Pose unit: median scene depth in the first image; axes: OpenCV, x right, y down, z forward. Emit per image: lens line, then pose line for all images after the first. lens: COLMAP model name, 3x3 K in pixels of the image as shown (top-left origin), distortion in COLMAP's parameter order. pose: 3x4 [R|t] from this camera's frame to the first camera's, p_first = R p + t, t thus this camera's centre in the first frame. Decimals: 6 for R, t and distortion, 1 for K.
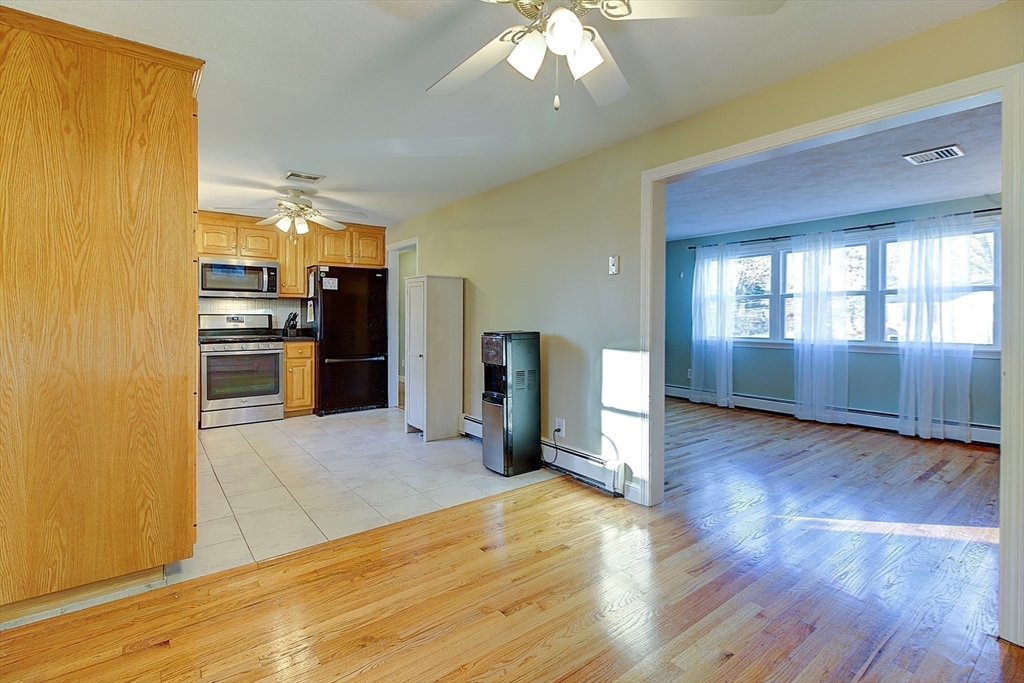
lens RADIAL K [[470.8, 0, 512.8], [0, 470.8, 323.6], [0, 0, 1]] dist [0.002798, -0.010055]
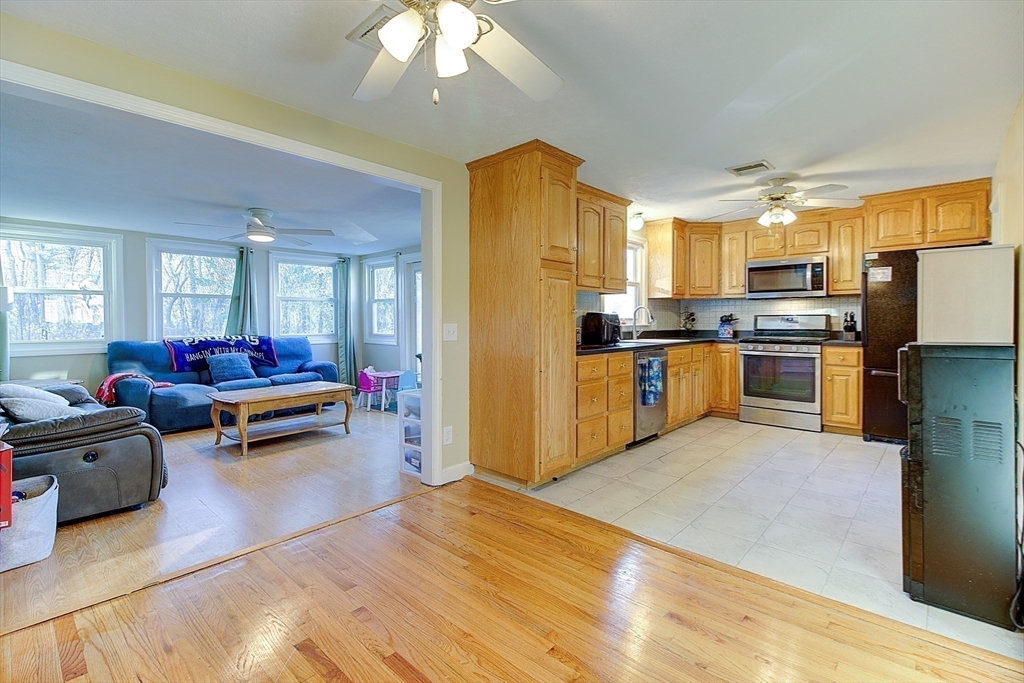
lens RADIAL K [[467.6, 0, 500.3], [0, 467.6, 323.6], [0, 0, 1]] dist [0.000933, -0.009226]
pose [[0.144636, 0.006569, -0.989463, 0.292288], [-0.008479, 0.999949, 0.005399, -0.001664], [0.989449, 0.007609, 0.144684, 0.270574]]
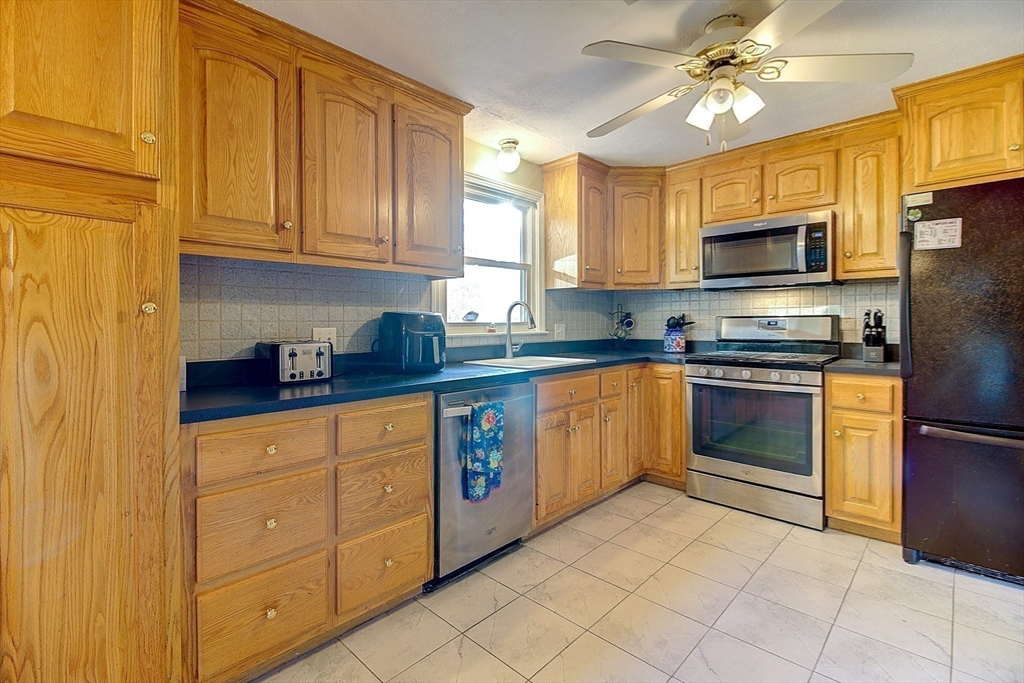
lens RADIAL K [[470.8, 0, 512.8], [0, 470.8, 323.6], [0, 0, 1]] dist [0.002798, -0.010055]
pose [[0.151723, 0.002753, -0.988419, -0.057875], [-0.006381, 0.999978, 0.001806, -0.009168], [0.988402, 0.006034, 0.151737, 0.604793]]
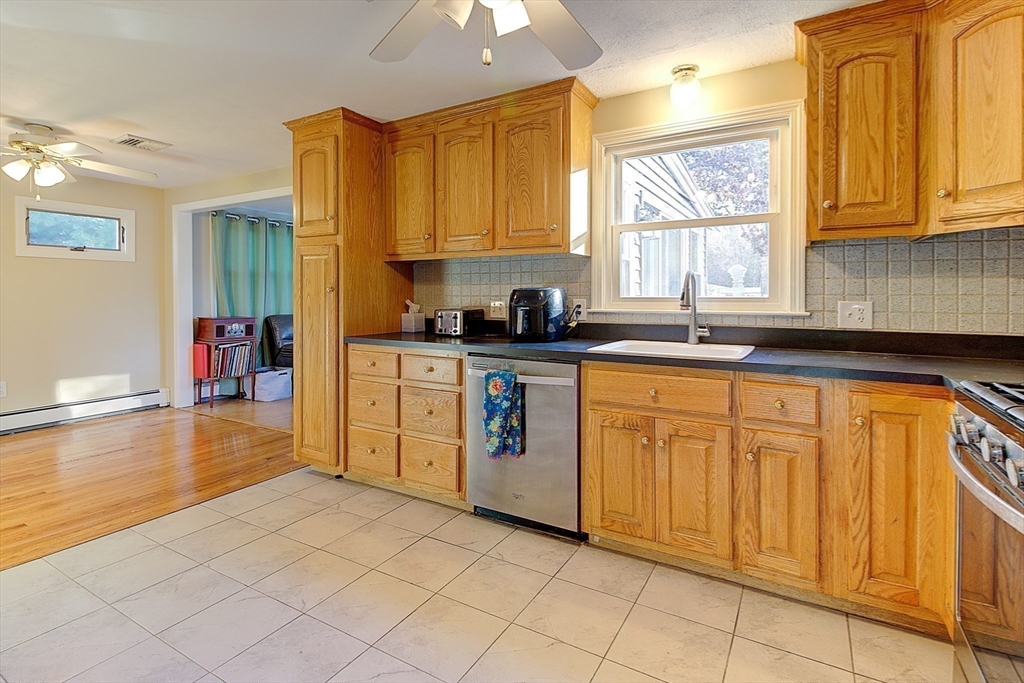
lens RADIAL K [[492.4, 0, 514.4], [0, 492.4, 294.7], [0, 0, 1]] dist [-0.000405, -0.000493]
pose [[-0.929306, 0.001286, -0.369308, -0.296723], [-0.003325, 0.999924, 0.011847, -0.017360], [0.369296, 0.012238, -0.929231, 1.063935]]
